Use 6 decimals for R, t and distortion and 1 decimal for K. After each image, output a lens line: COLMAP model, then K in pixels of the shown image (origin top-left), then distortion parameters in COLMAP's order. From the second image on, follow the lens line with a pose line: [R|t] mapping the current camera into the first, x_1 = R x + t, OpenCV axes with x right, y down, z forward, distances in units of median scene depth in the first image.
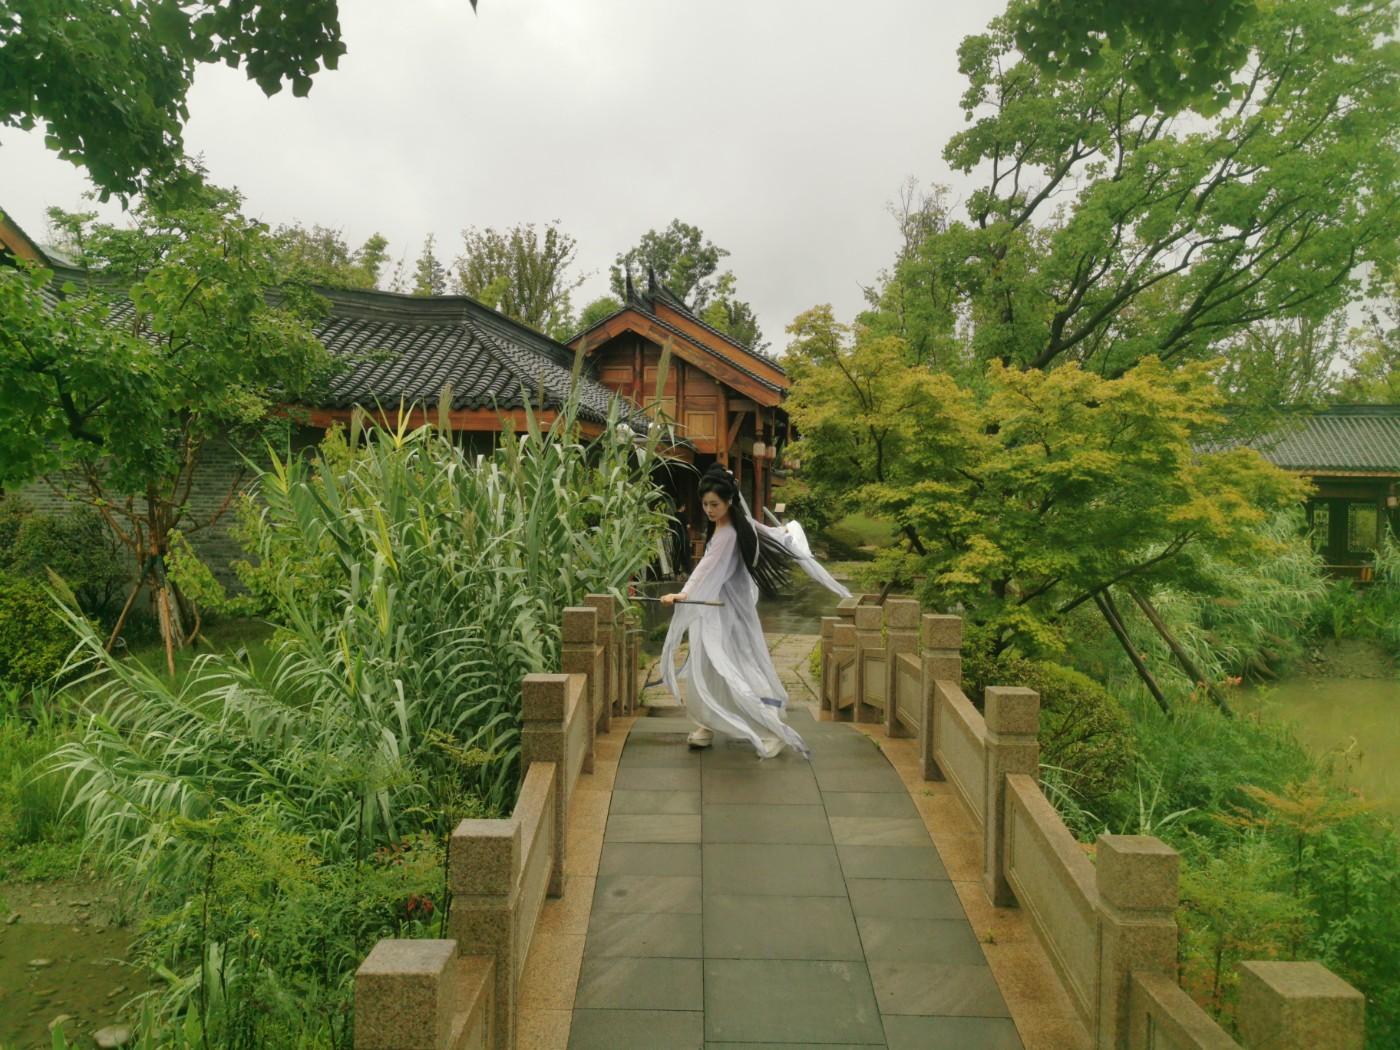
lens RADIAL K [[1087.9, 0, 679.8], [0, 1087.9, 511.4], [0, 0, 1]] dist [0.064143, -0.085933]
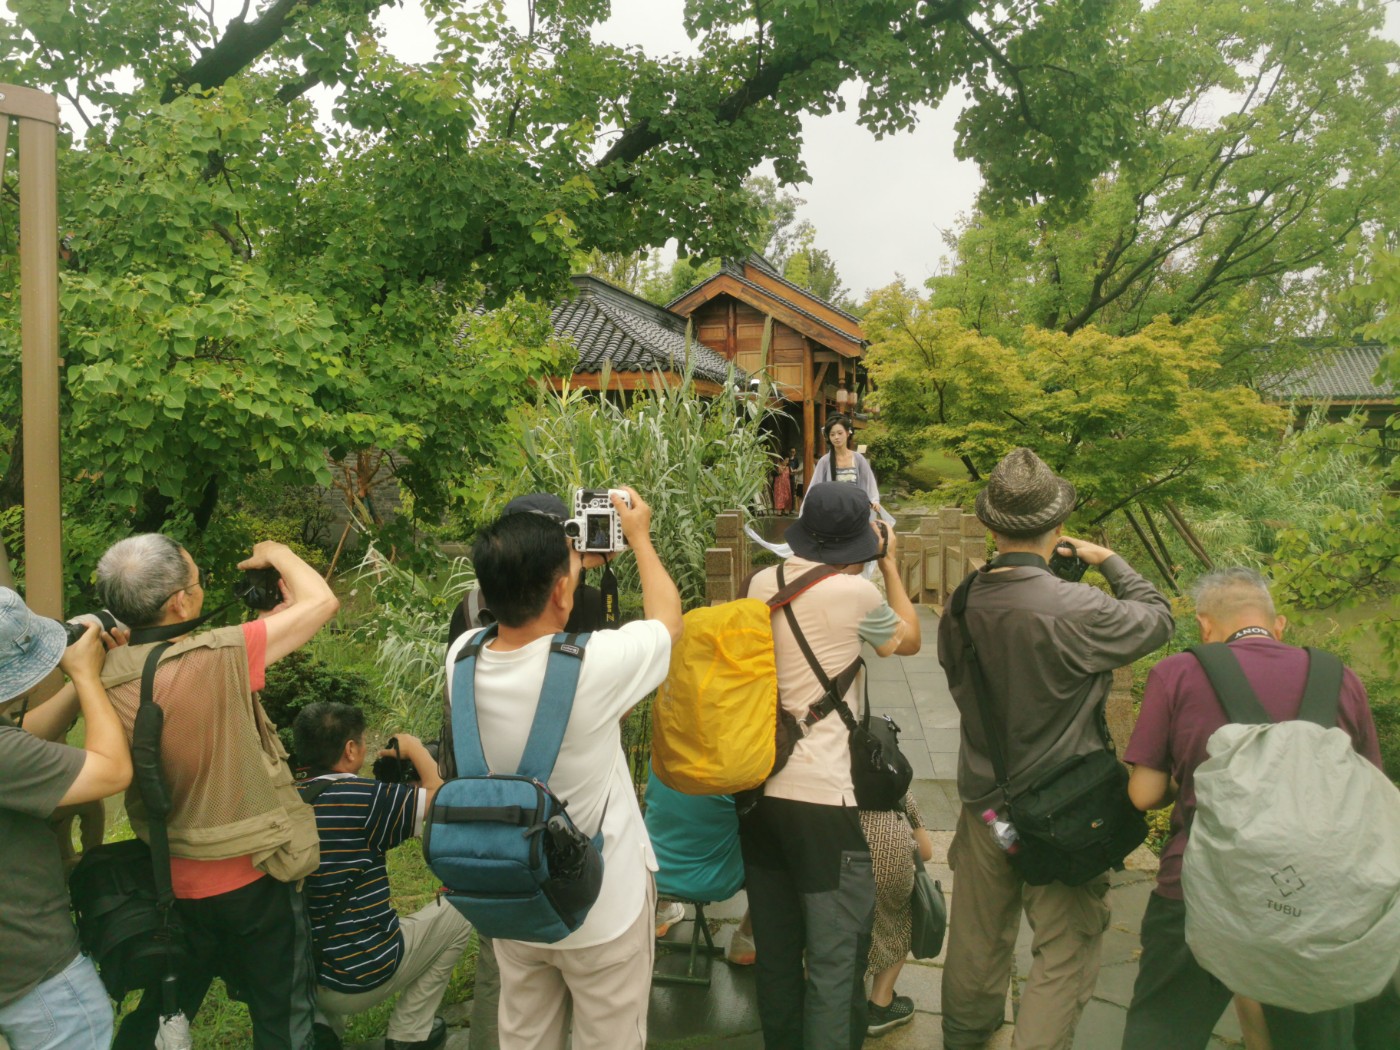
lens RADIAL K [[1076.8, 0, 672.5], [0, 1076.8, 527.9], [0, 0, 1]] dist [0.008858, 0.003032]
pose [[0.996362, -0.019561, -0.082952, -0.023087], [0.024908, 0.997644, 0.063922, 0.005897], [0.081506, -0.065755, 0.994501, -0.252114]]
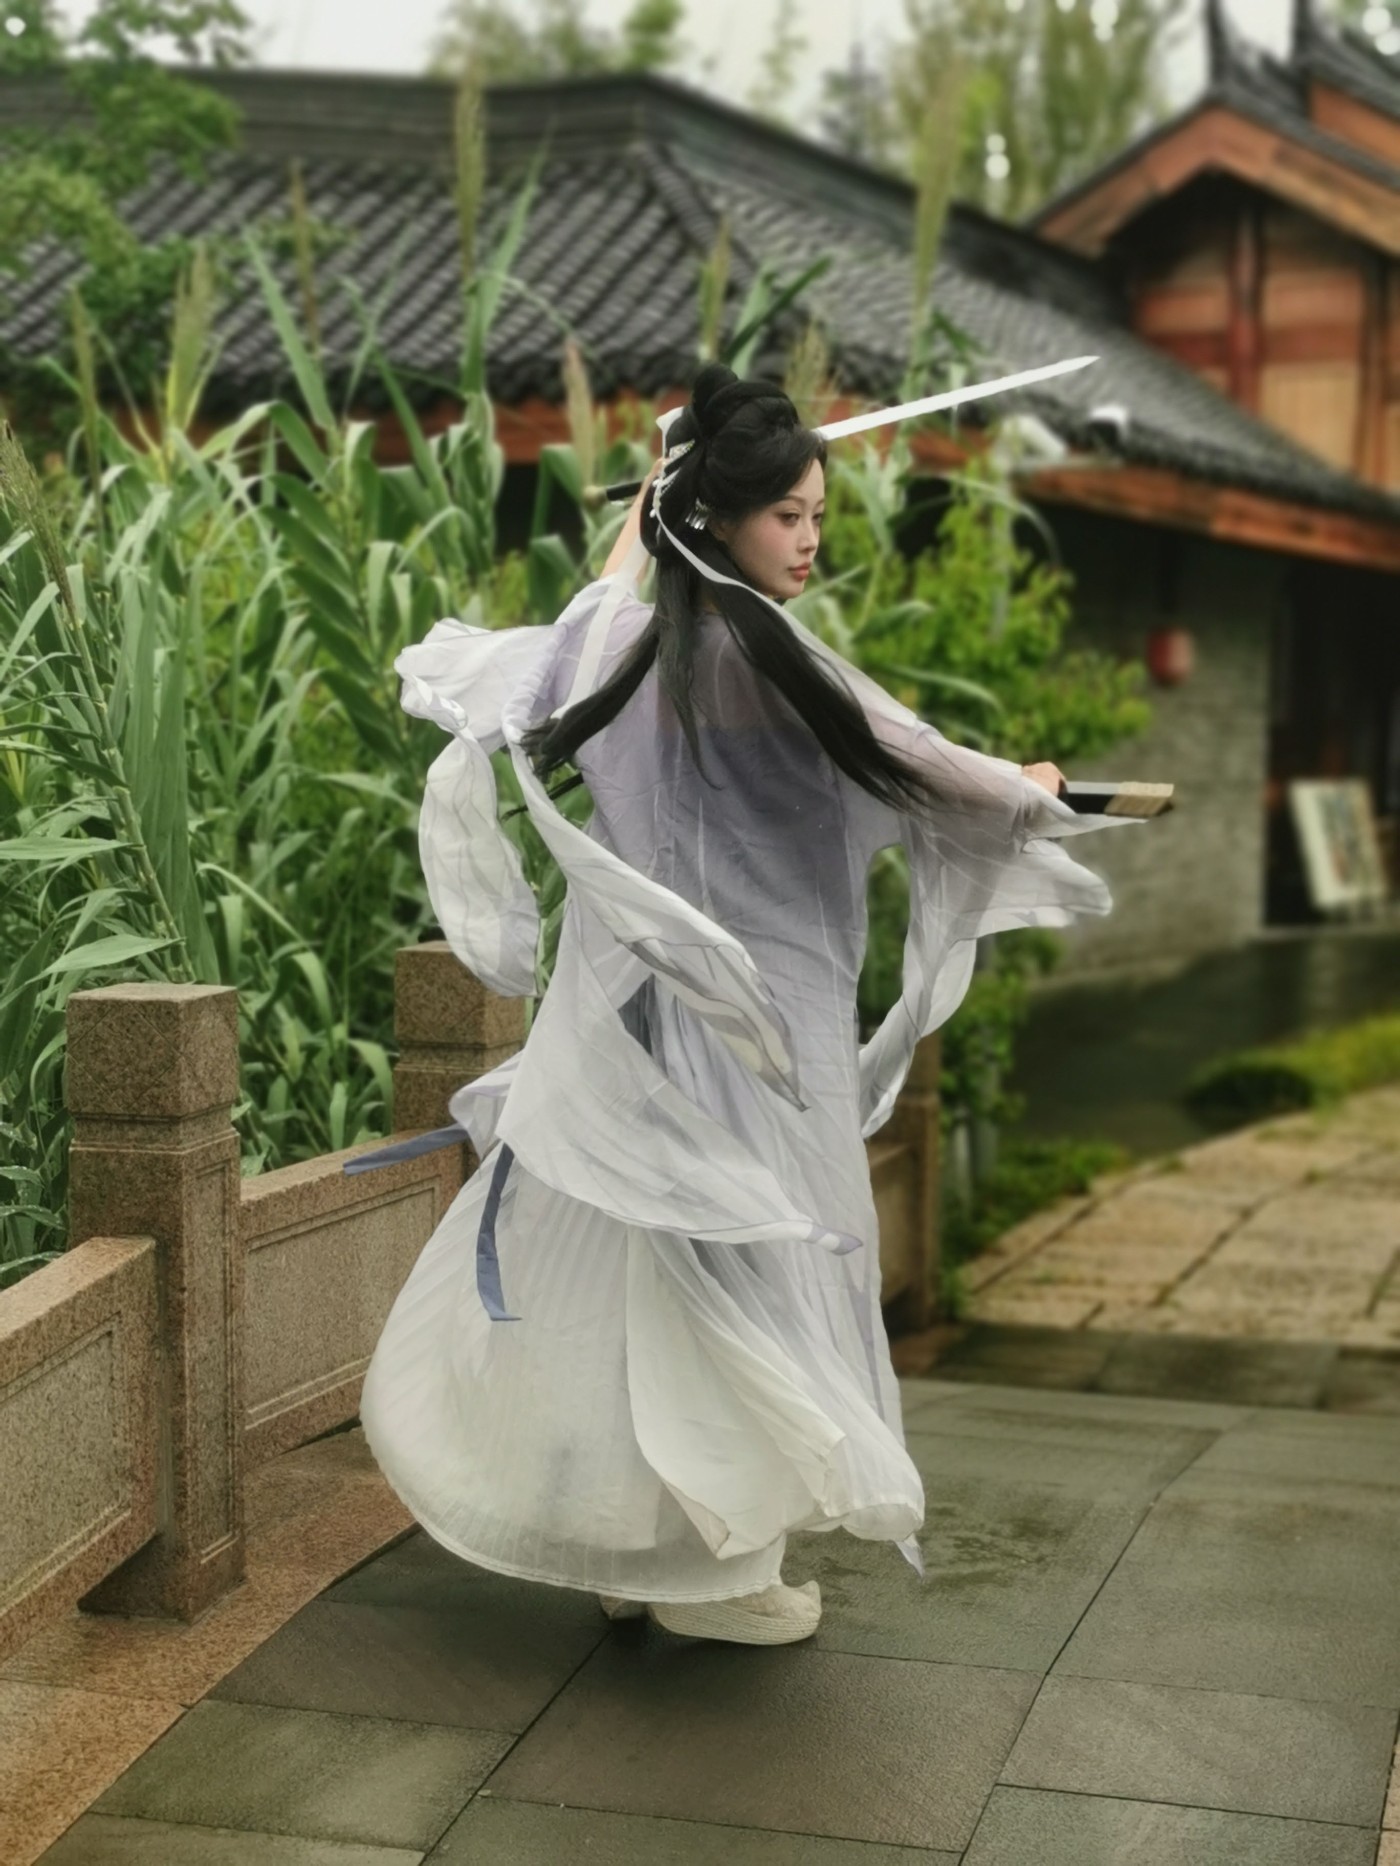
lens RADIAL K [[2902.9, 0, 700.0], [0, 2902.9, 933.0], [0, 0, 1]] dist [-0.021795, 0.146348]
pose [[0.957820, 0.009914, -0.287197, 0.122694], [0.009150, 0.997846, 0.064960, 0.016157], [0.287222, -0.064847, 0.955666, 0.198288]]
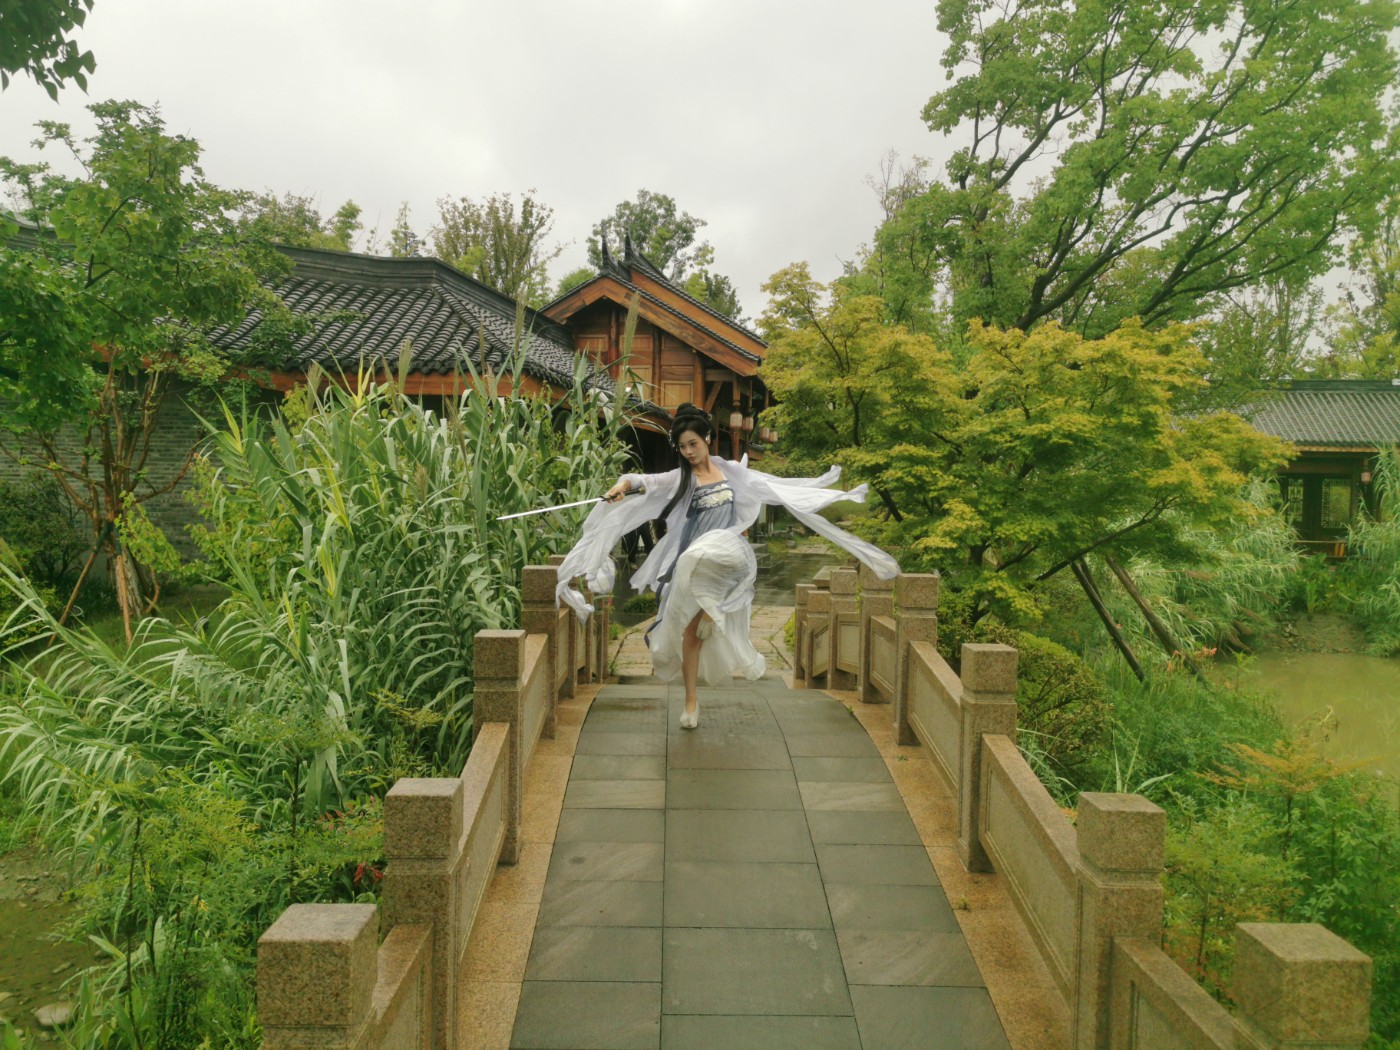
lens RADIAL K [[1090.4, 0, 681.5], [0, 1090.4, 508.2], [0, 0, 1]] dist [0.059817, -0.082219]
pose [[0.999781, 0.002810, 0.020719, 0.006313], [-0.003191, 0.999826, 0.018371, 0.010598], [-0.020664, -0.018433, 0.999617, 0.022013]]
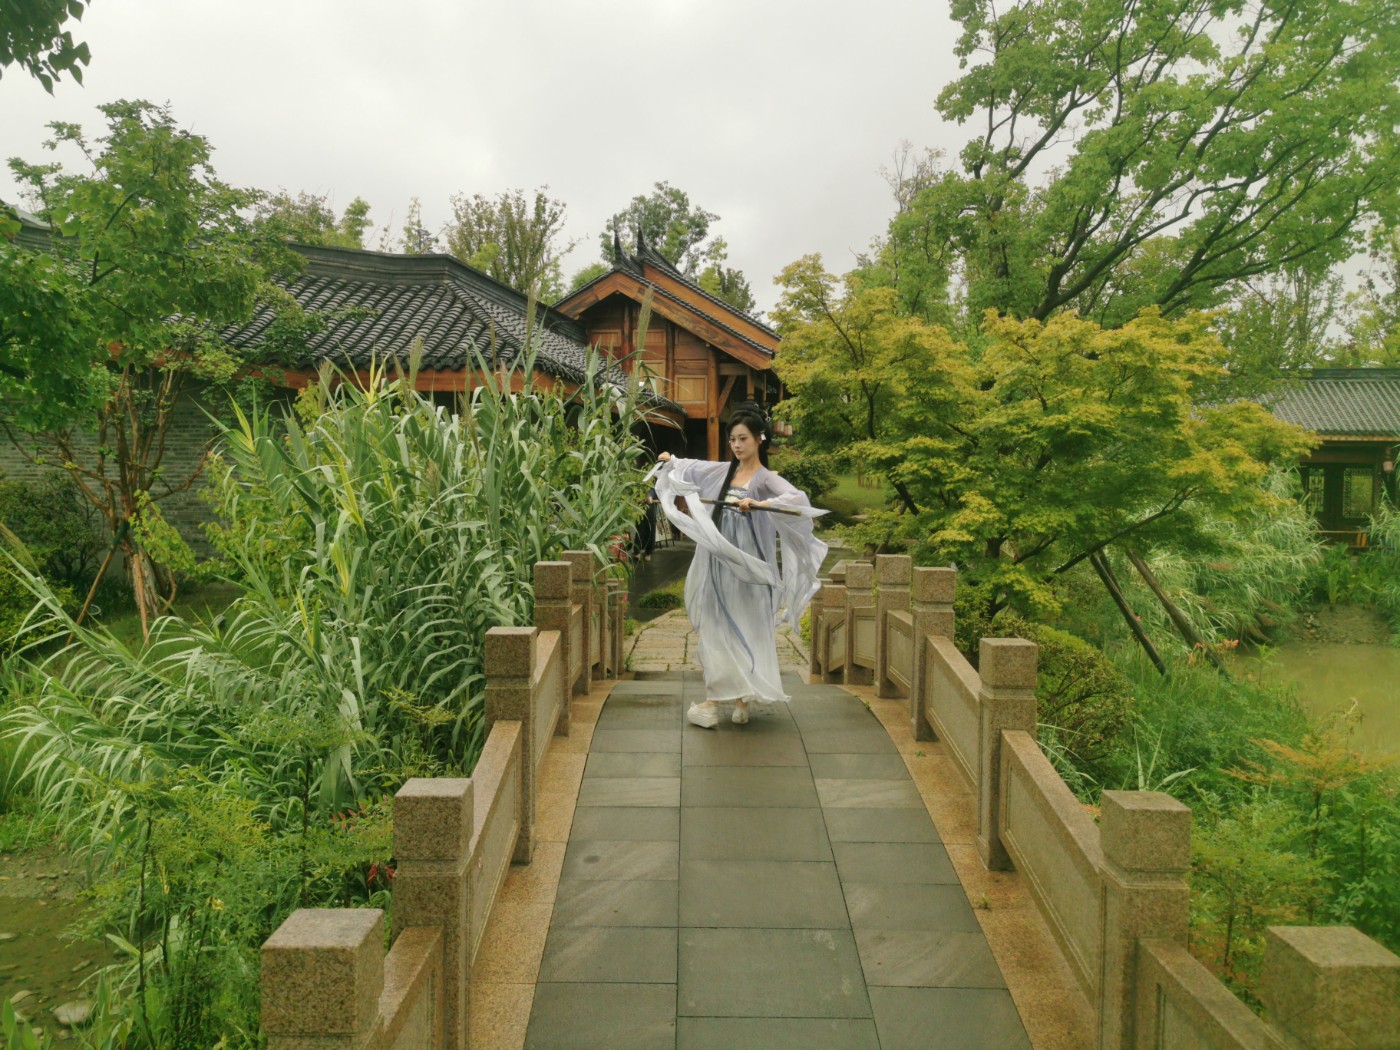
lens RADIAL K [[1091.0, 0, 680.4], [0, 1091.0, 505.1], [0, 0, 1]] dist [0.057102, -0.078905]
pose [[0.999971, -0.004760, 0.005875, 0.007351], [0.004641, 0.999785, 0.020217, 0.010817], [-0.005970, -0.020189, 0.999778, 0.026884]]
